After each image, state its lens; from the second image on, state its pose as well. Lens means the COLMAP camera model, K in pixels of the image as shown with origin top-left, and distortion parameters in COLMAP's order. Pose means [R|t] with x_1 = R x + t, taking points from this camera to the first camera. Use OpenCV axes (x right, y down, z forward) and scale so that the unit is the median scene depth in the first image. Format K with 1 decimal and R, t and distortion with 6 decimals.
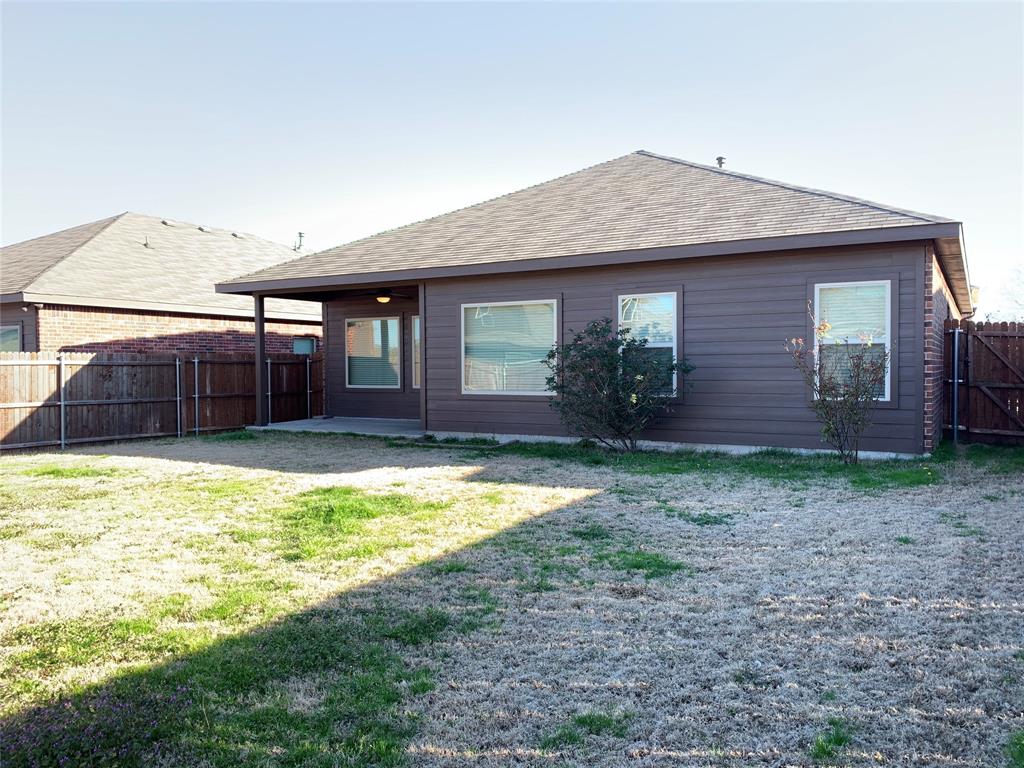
lens RADIAL K [[781.5, 0, 512.0], [0, 781.5, 384.0], [0, 0, 1]] dist [0.051230, -0.002128]
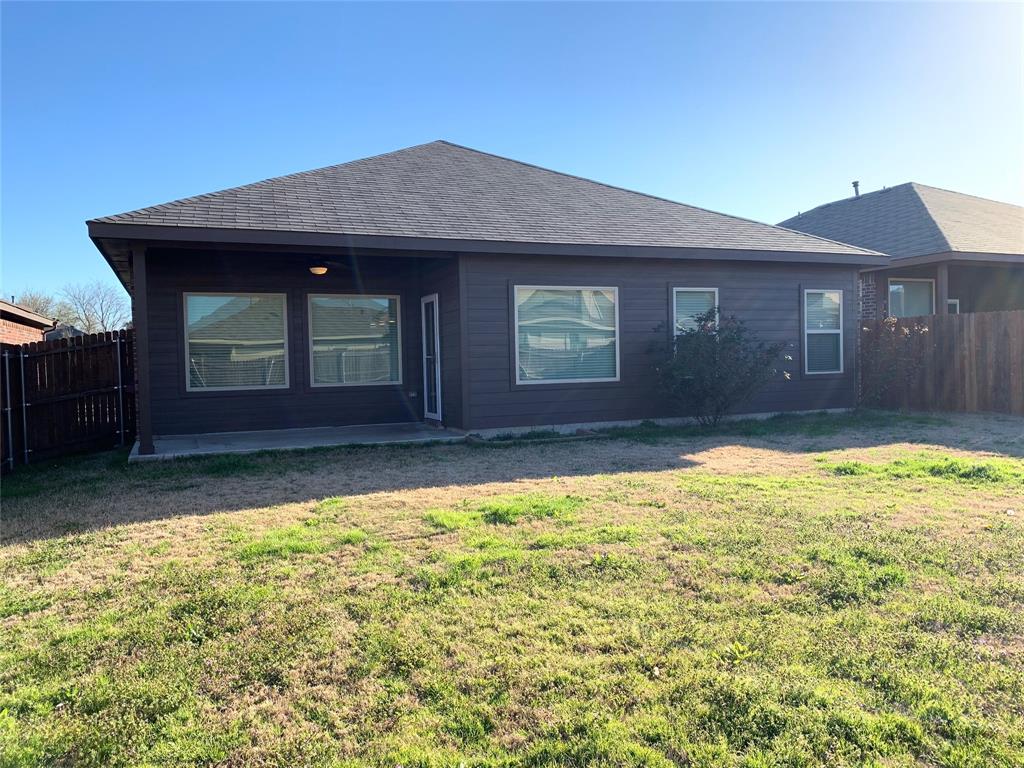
lens RADIAL K [[781.5, 0, 512.0], [0, 781.5, 384.0], [0, 0, 1]] dist [0.051230, -0.002128]
pose [[0.592702, -0.032836, 0.804752, -0.790494], [0.037632, 0.999206, 0.013054, 0.000114], [-0.804542, 0.022547, 0.593468, 0.468230]]
